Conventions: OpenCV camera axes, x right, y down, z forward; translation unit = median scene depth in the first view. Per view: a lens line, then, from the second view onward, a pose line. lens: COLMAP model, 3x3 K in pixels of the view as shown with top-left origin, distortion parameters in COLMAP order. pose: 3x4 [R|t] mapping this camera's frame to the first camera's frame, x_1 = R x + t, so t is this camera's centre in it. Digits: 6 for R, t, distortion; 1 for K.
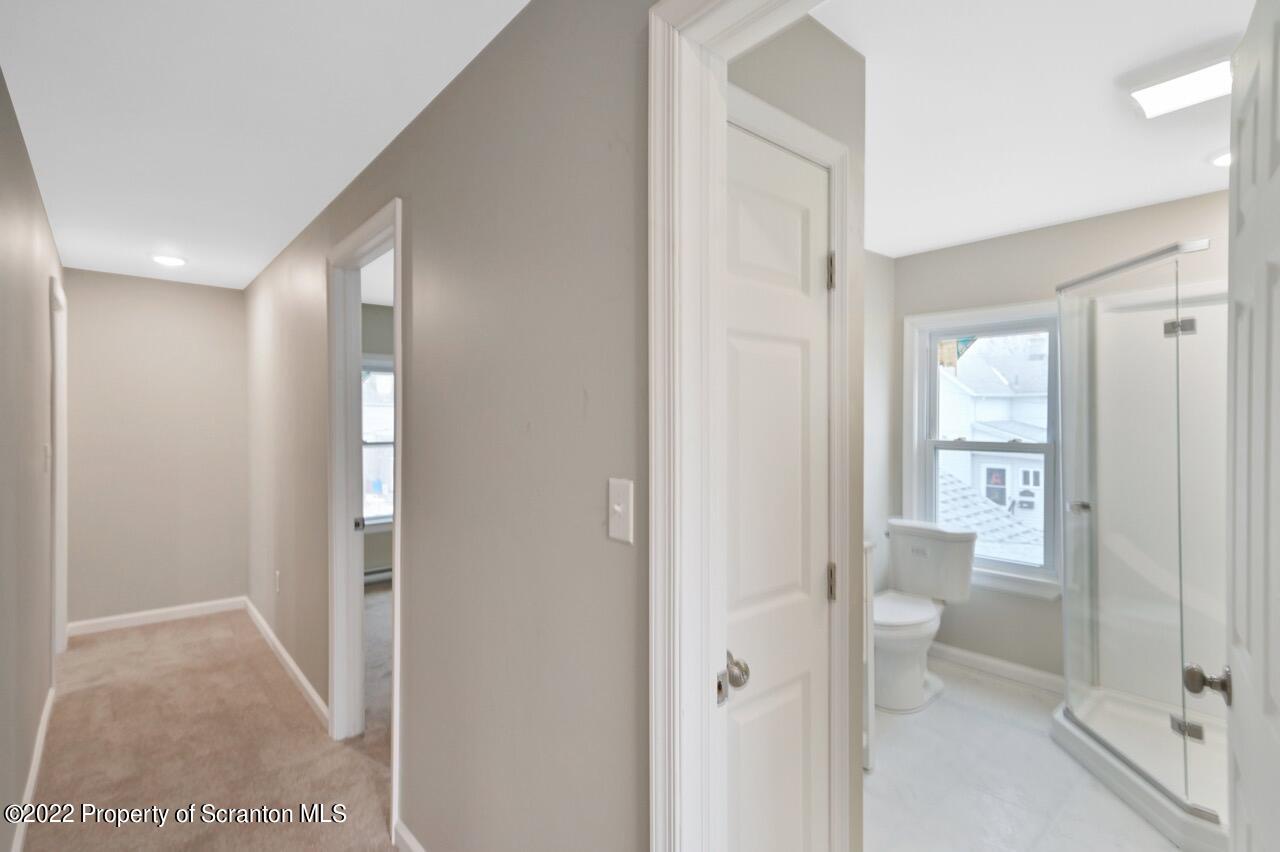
lens RADIAL K [[577.5, 0, 661.9], [0, 577.5, 426.5], [0, 0, 1]] dist [0.013714, 0.001237]
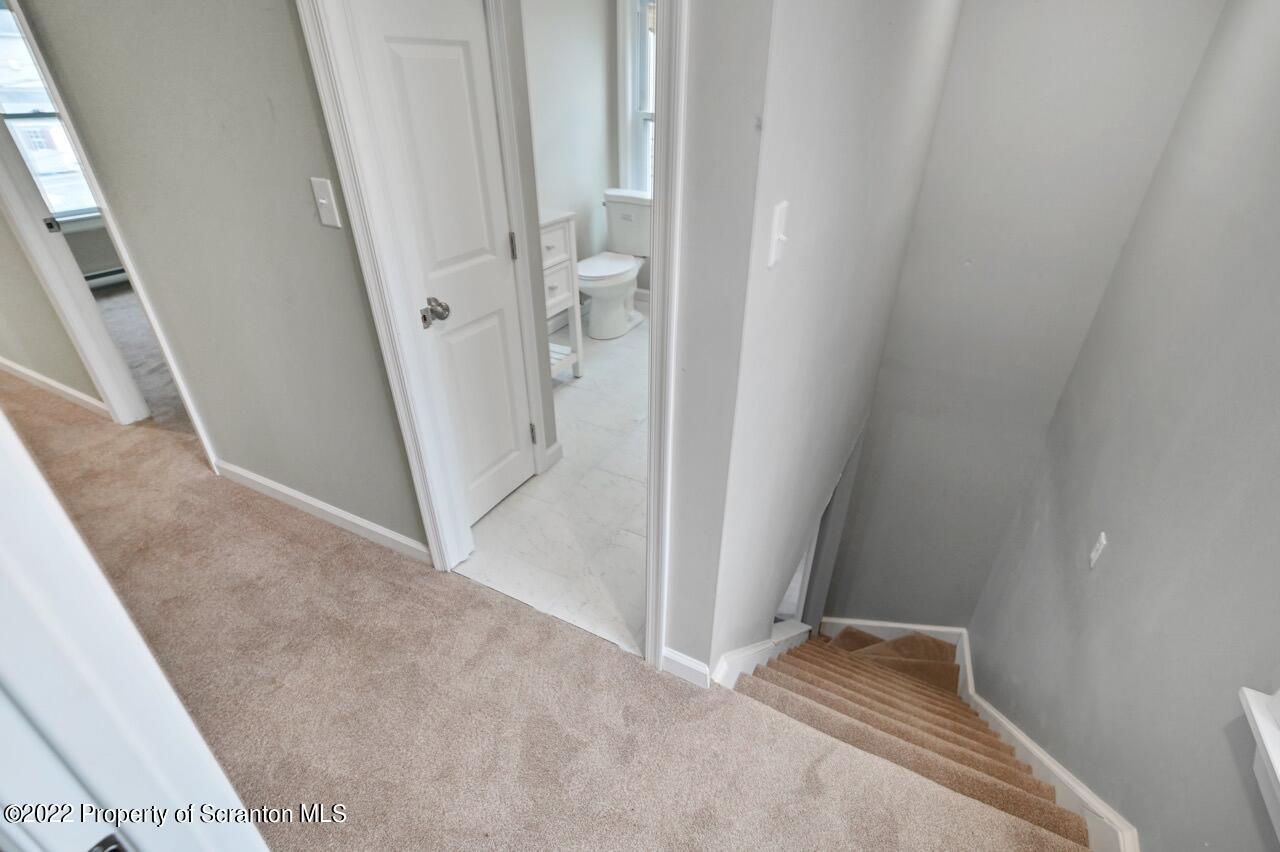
lens RADIAL K [[577.5, 0, 632.3], [0, 577.5, 408.0], [0, 0, 1]] dist [0.013714, 0.001237]
pose [[0.948296, -0.159937, 0.274143, 0.062643], [0.004022, 0.869738, 0.493497, -0.040139], [-0.317361, -0.466879, 0.825413, -0.218423]]
